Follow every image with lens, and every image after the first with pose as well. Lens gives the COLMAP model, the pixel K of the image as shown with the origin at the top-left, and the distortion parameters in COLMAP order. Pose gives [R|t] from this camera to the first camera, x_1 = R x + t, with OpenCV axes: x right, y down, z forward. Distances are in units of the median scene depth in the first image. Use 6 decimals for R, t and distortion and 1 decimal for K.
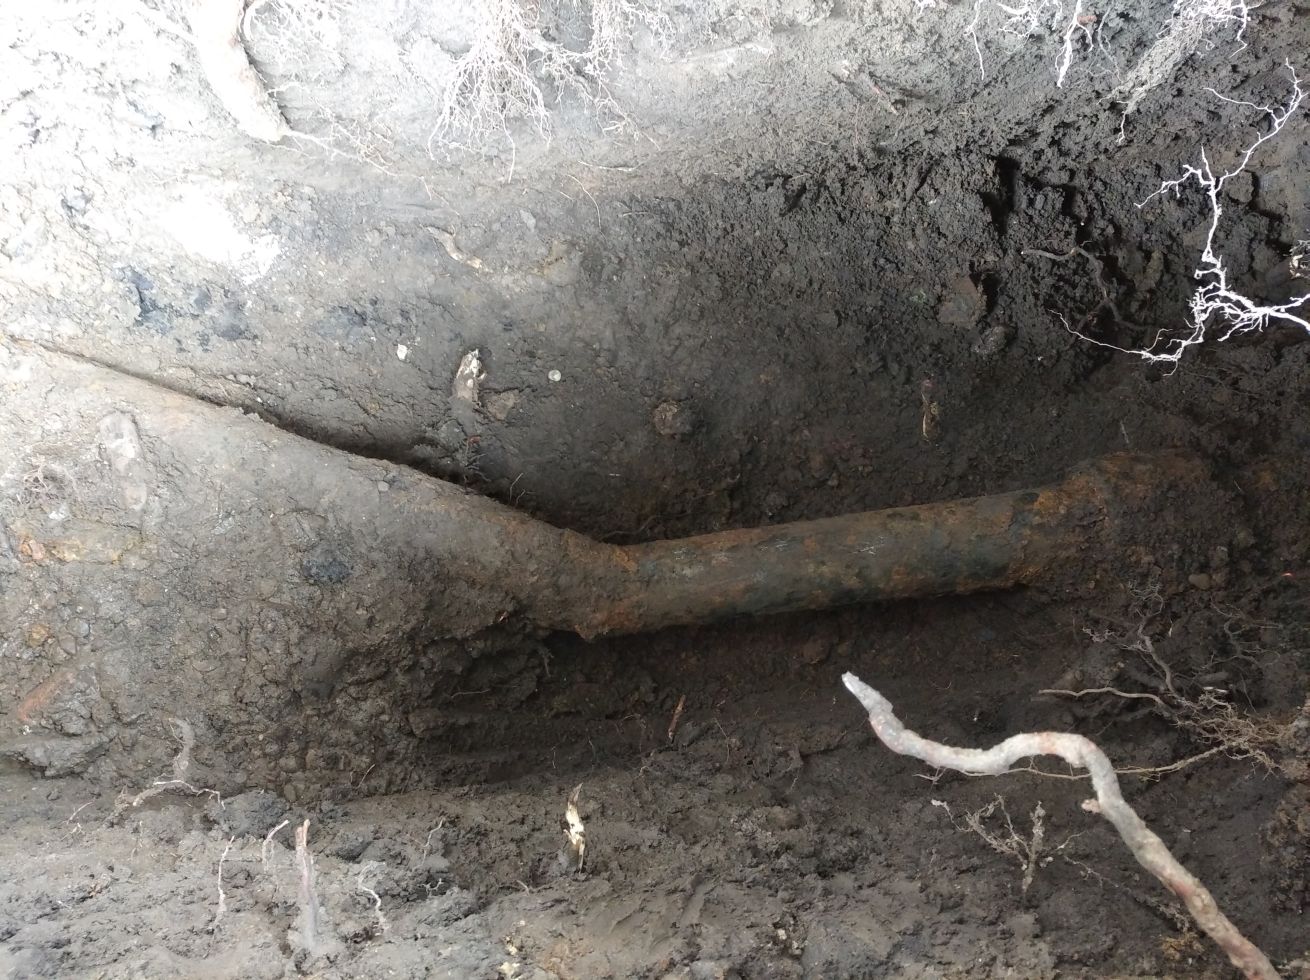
lens RADIAL K [[1104.8, 0, 643.0], [0, 1104.8, 490.8], [0, 0, 1]] dist [0.041132, -0.047187]
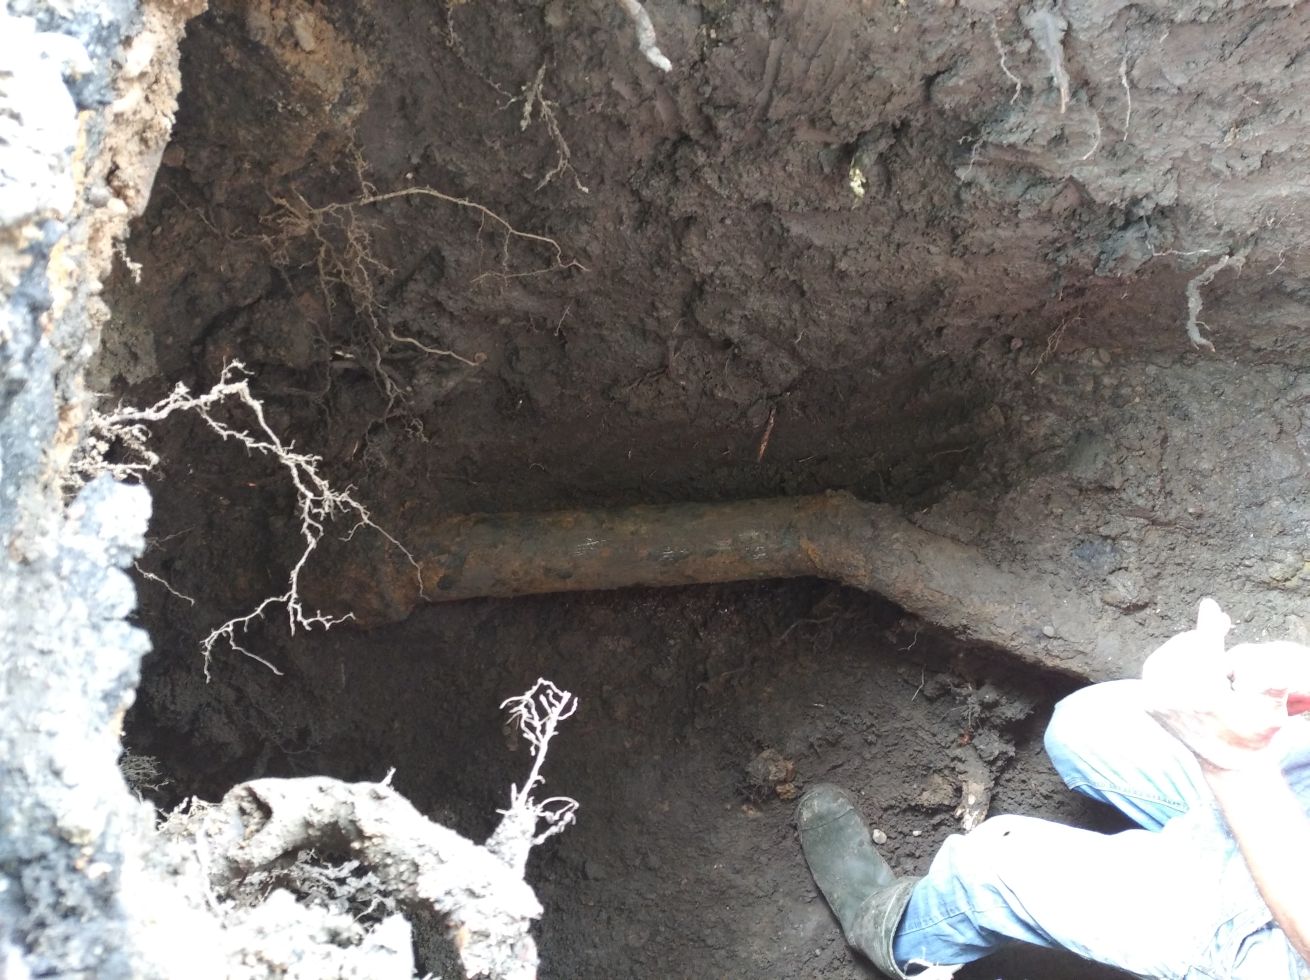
lens RADIAL K [[1104.8, 0, 648.3], [0, 1104.8, 494.1], [0, 0, 1]] dist [0.041132, -0.047187]
pose [[-0.992478, -0.015974, 0.121375, 0.012093], [0.071080, -0.882409, 0.465083, -0.426020], [0.099673, 0.470212, 0.876907, 0.000991]]
